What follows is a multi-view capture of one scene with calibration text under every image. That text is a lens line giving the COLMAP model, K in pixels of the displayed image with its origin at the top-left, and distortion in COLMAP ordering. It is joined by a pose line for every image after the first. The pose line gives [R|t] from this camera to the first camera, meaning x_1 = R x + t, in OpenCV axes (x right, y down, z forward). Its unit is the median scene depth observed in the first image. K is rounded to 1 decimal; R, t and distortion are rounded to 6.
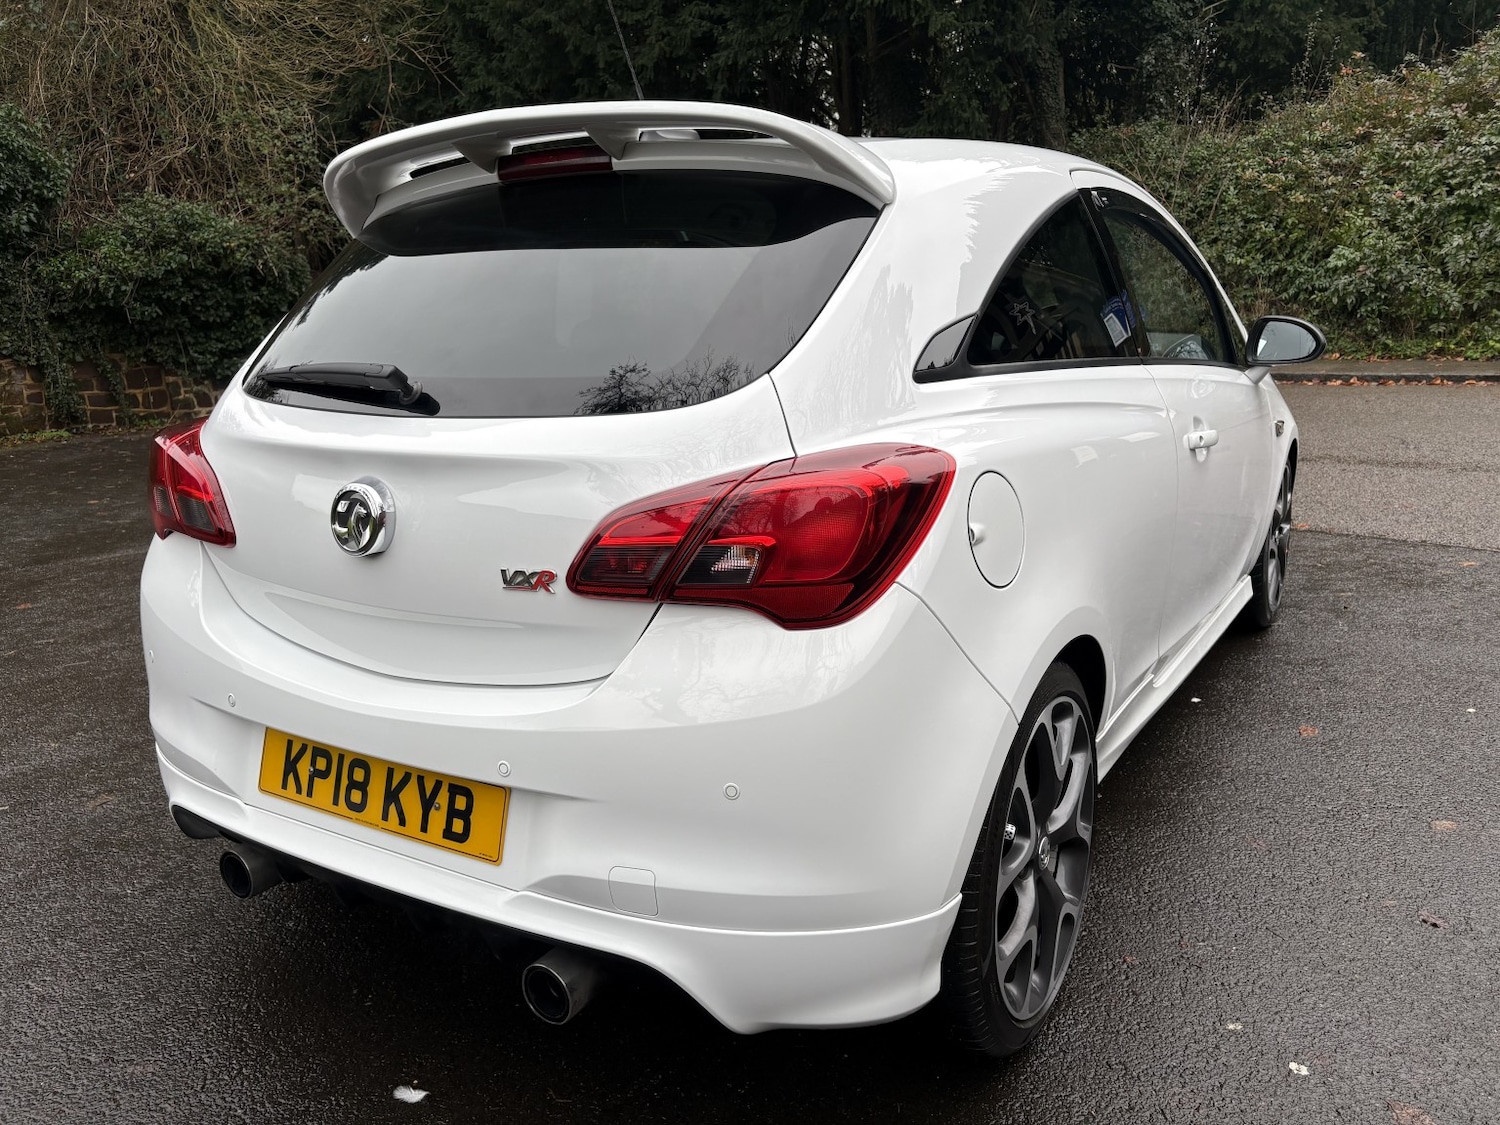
lens RADIAL K [[1127.3, 0, 762.5], [0, 1127.3, 568.1], [0, 0, 1]] dist [0.062980, -0.068108]
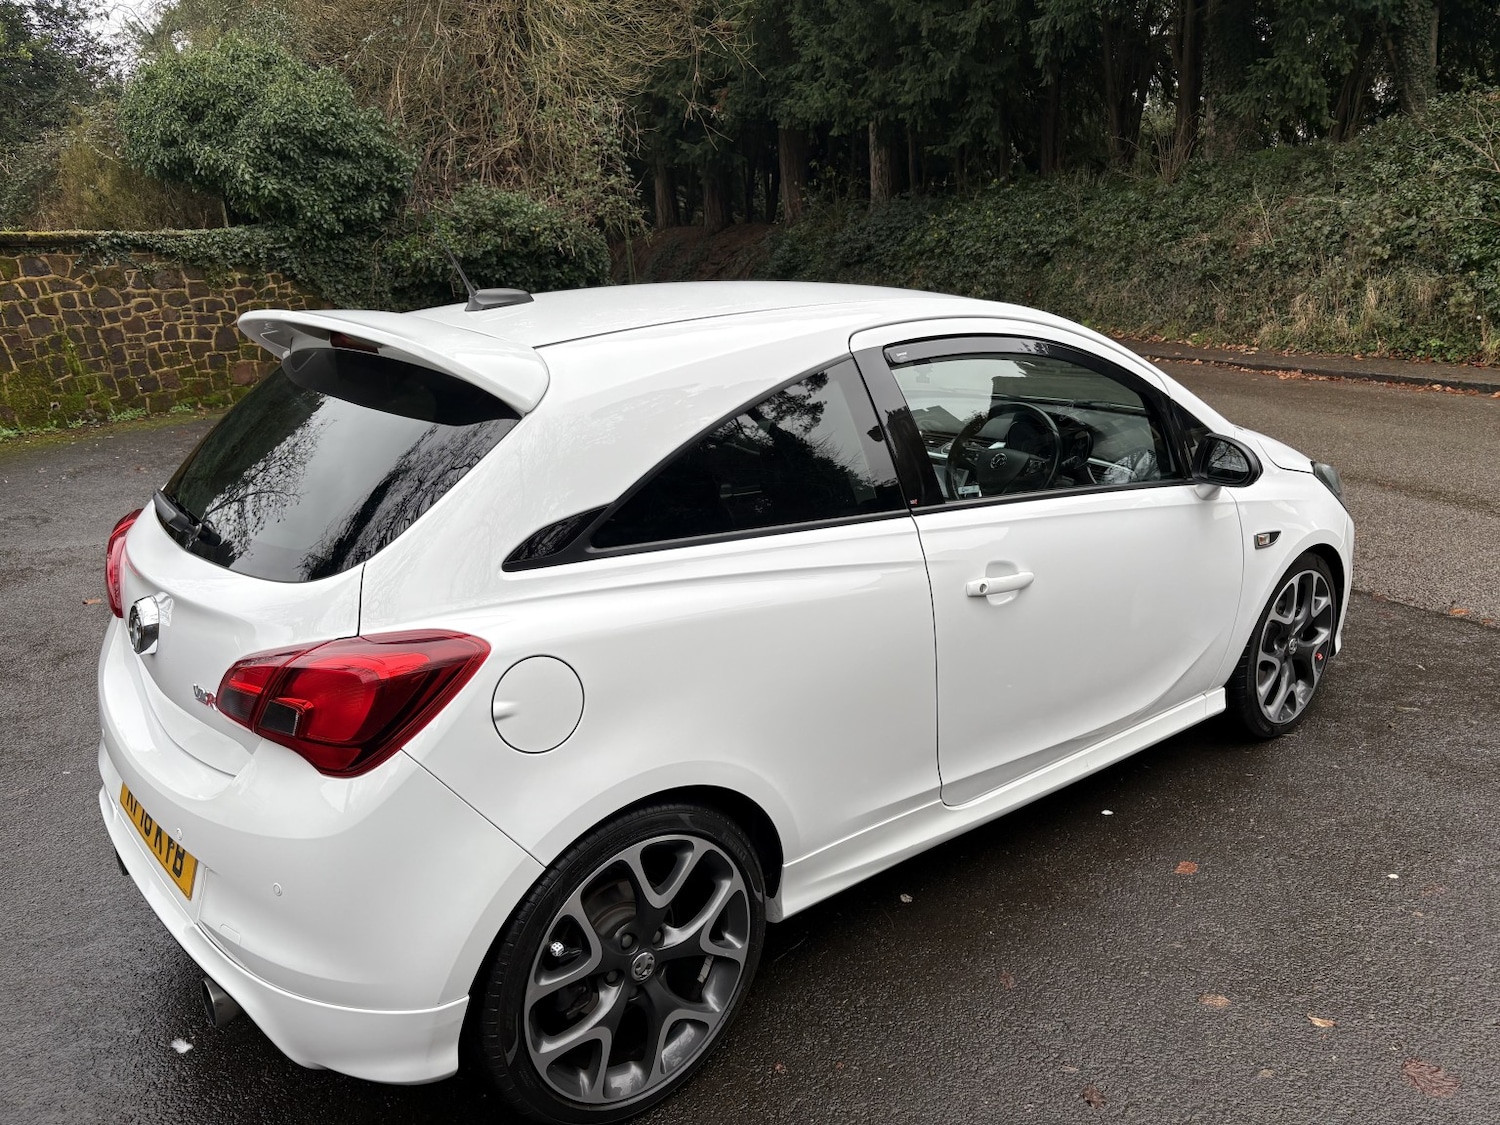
lens RADIAL K [[1134.0, 0, 755.8], [0, 1134.0, 554.2], [0, 0, 1]] dist [0.019543, 0.003905]
pose [[0.949018, 0.100123, -0.298899, 0.110192], [-0.089650, 0.994788, 0.048582, -0.038874], [0.302205, -0.019309, 0.953047, -0.010462]]
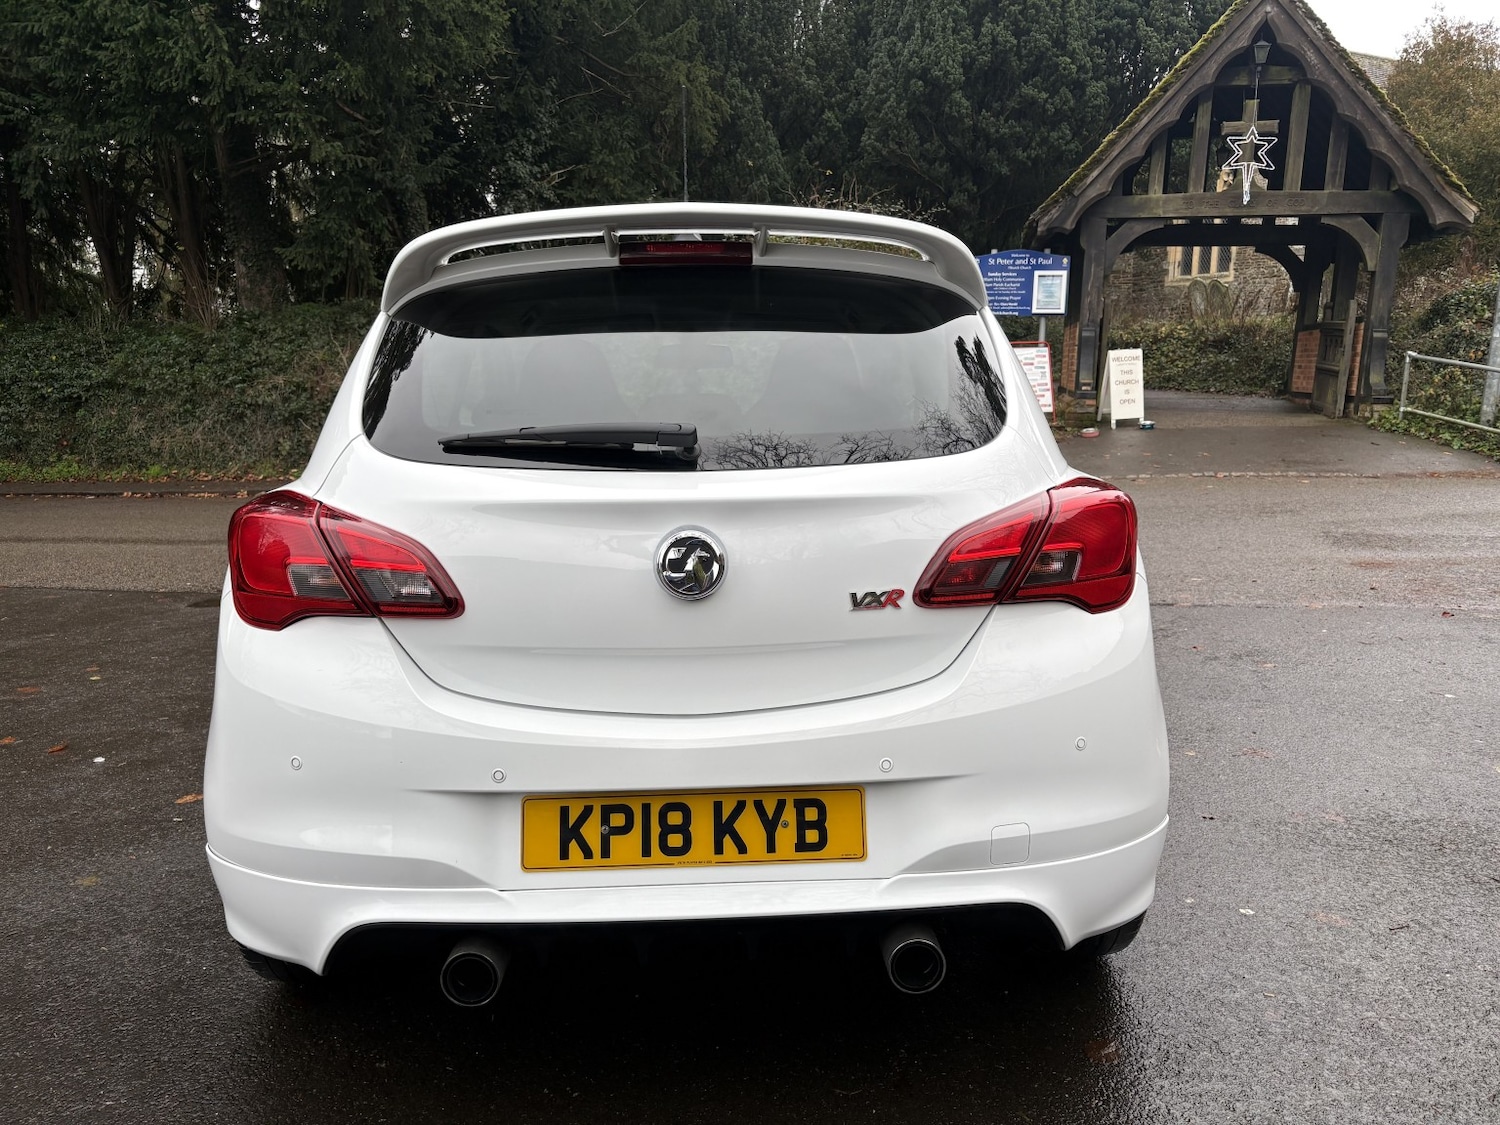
lens RADIAL K [[1121.5, 0, 751.2], [0, 1121.5, 570.3], [0, 0, 1]] dist [0.053367, -0.053356]
pose [[0.832615, -0.062483, 0.550316, -0.131853], [0.121480, 0.990023, -0.071388, 0.006579], [-0.540365, 0.126291, 0.831899, 0.015139]]
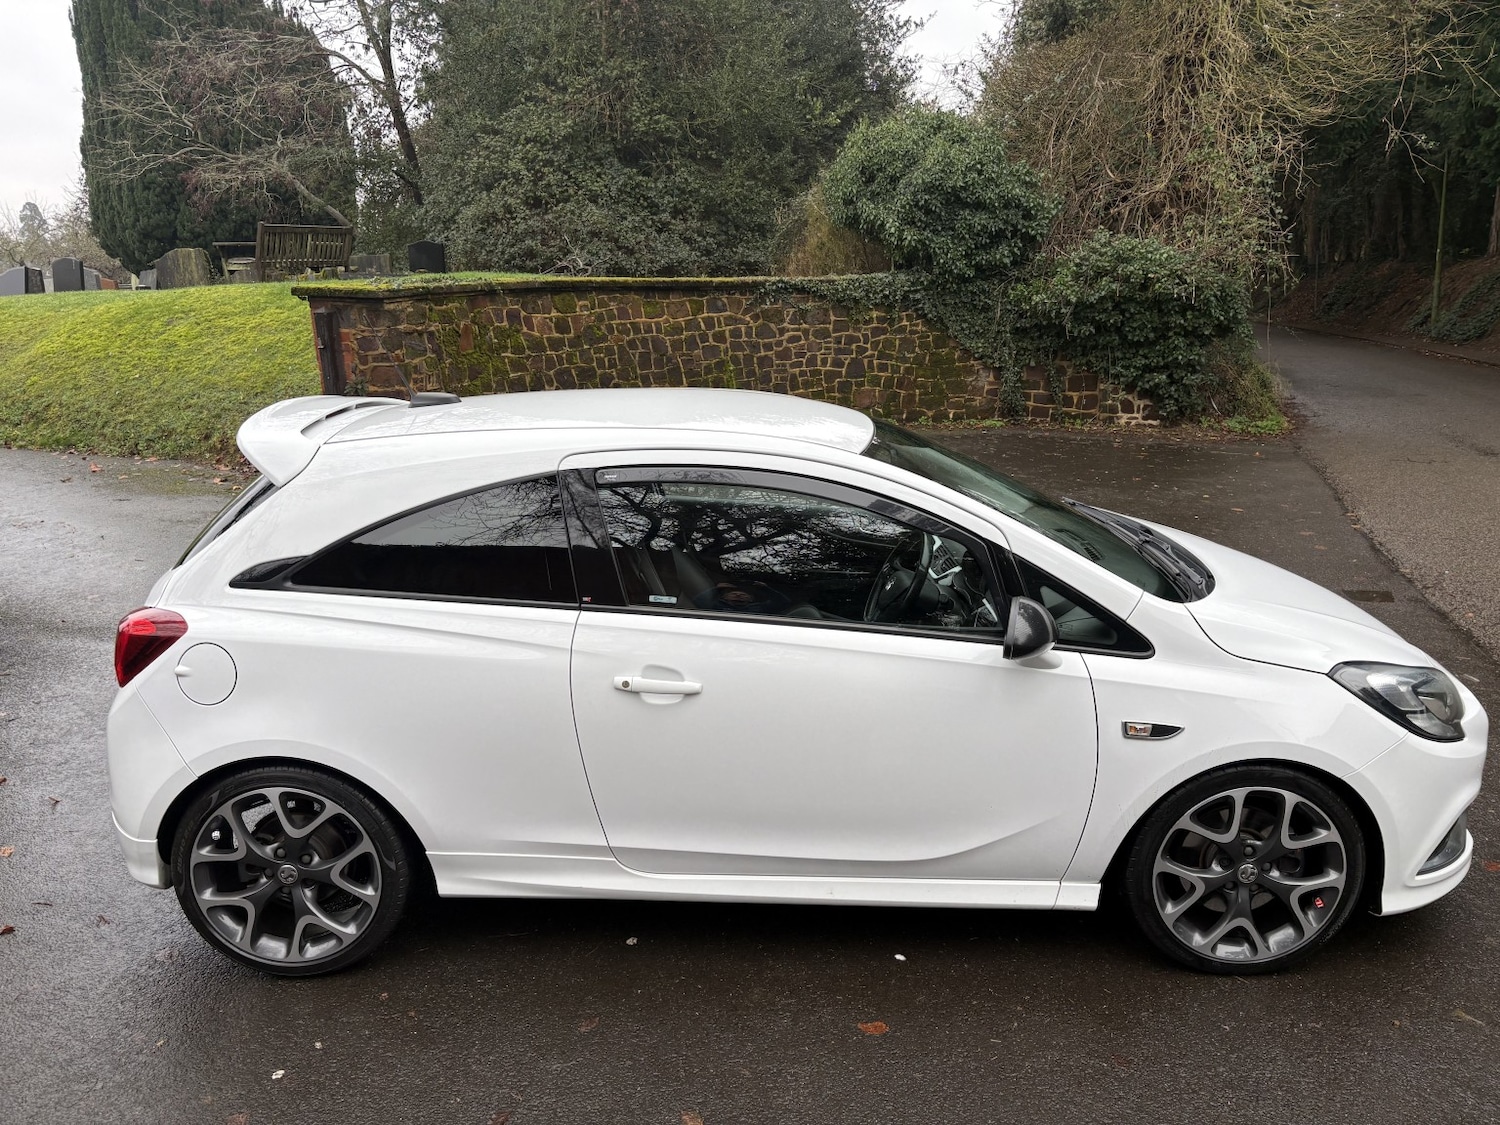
lens RADIAL K [[1147.5, 0, 753.7], [0, 1147.5, 557.5], [0, 0, 1]] dist [0.010180, -0.008199]
pose [[0.521451, 0.236747, -0.819780, 0.315635], [-0.213840, 0.966338, 0.143052, -0.098942], [0.826052, 0.100707, 0.554523, 0.096531]]
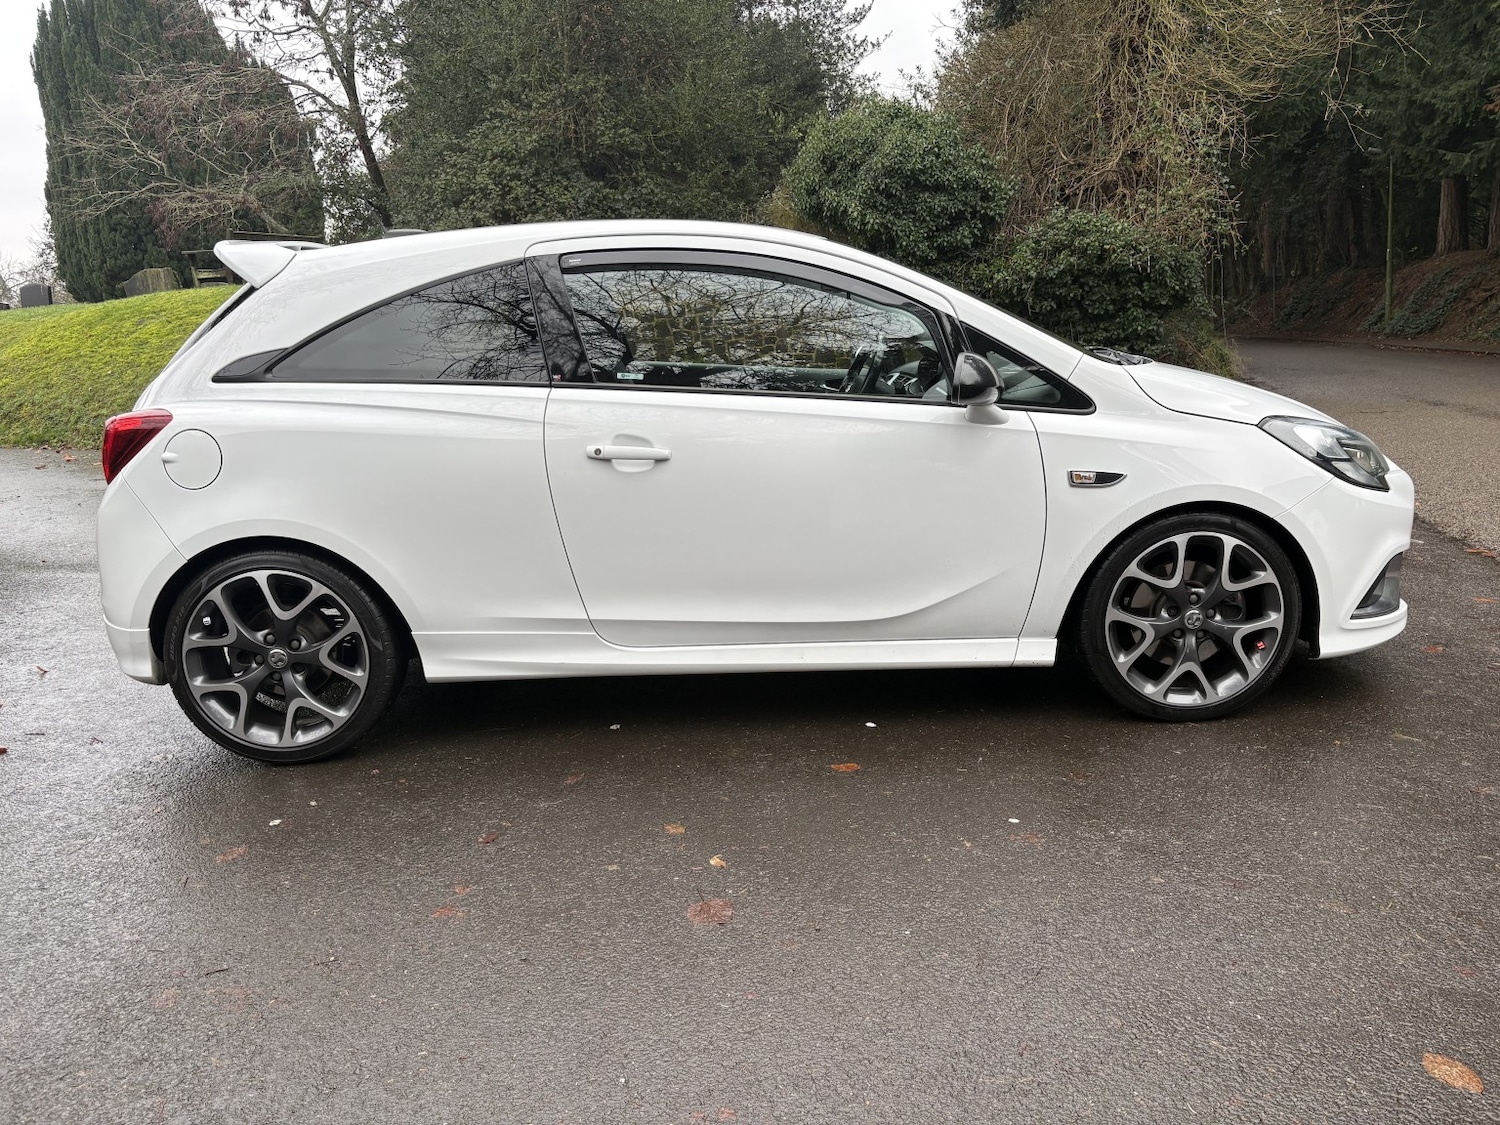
lens RADIAL K [[1148.0, 0, 768.2], [0, 1148.0, 569.6], [0, 0, 1]] dist [0.011846, -0.013208]
pose [[0.552339, 0.191409, -0.811347, 0.344855], [-0.178323, 0.977882, 0.109301, -0.034878], [0.814324, 0.084311, 0.574255, 0.098224]]
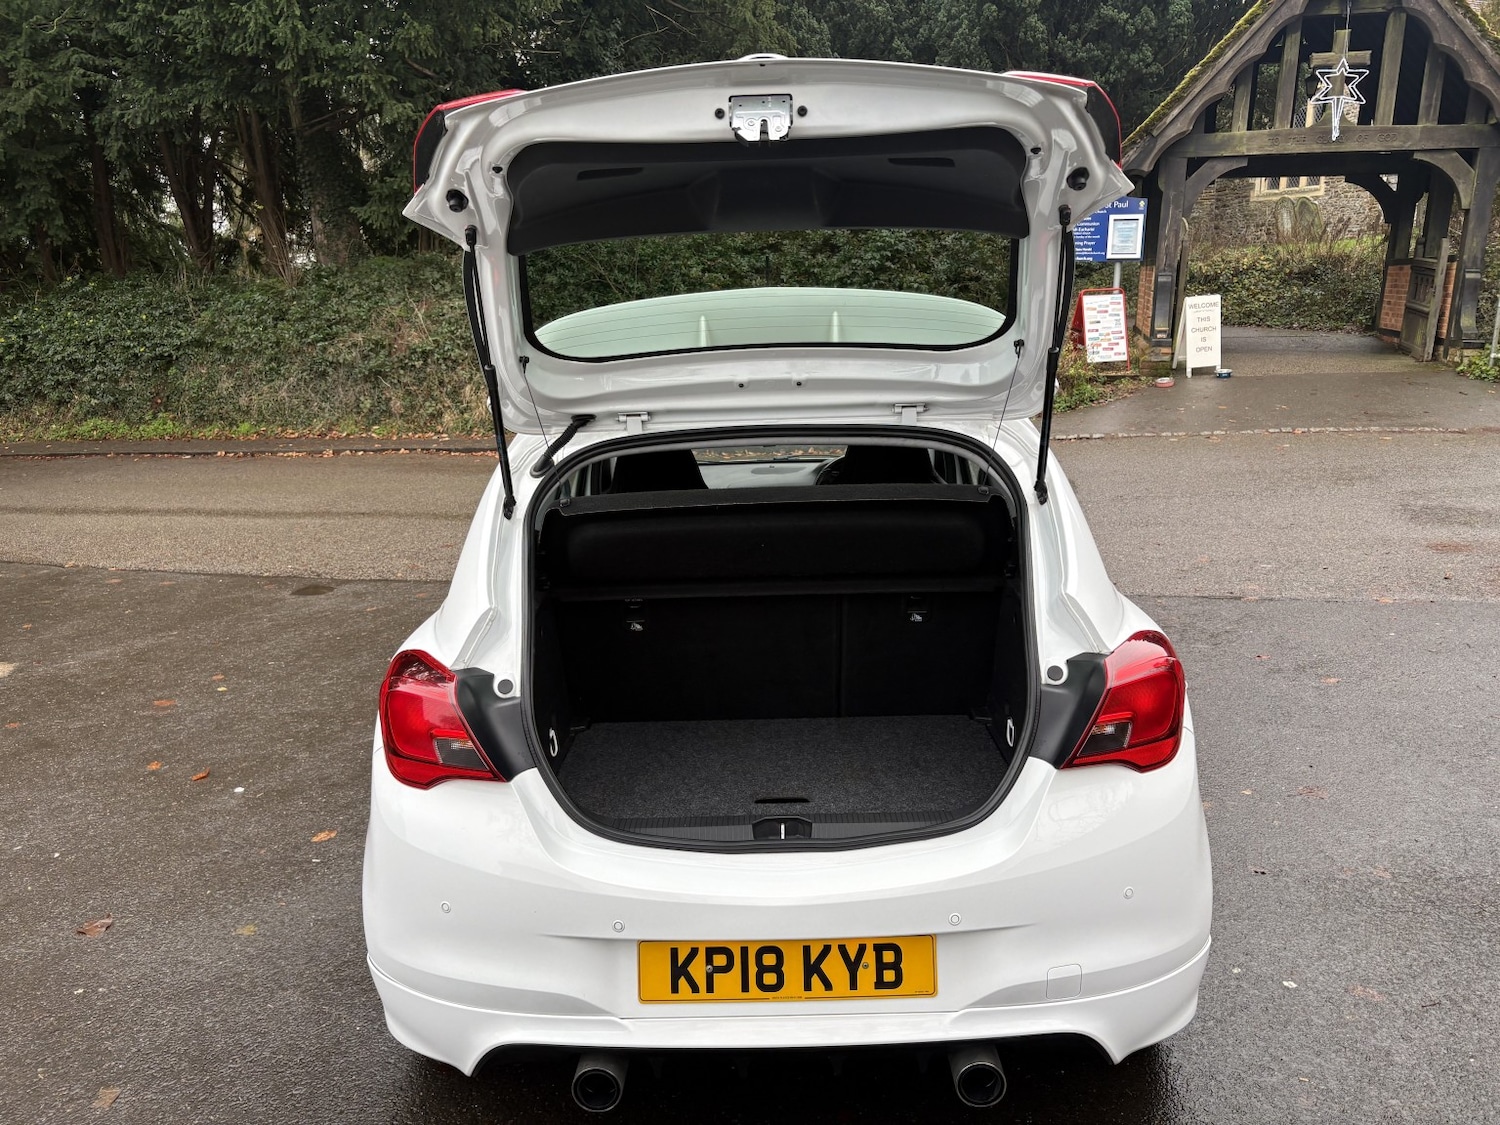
lens RADIAL K [[1119.3, 0, 754.4], [0, 1119.3, 570.4], [0, 0, 1]] dist [0.062486, -0.064520]
pose [[0.861990, -0.105318, 0.495864, -0.141975], [0.125266, 0.992098, -0.007042, -0.033097], [-0.491204, 0.068185, 0.868372, -0.004841]]
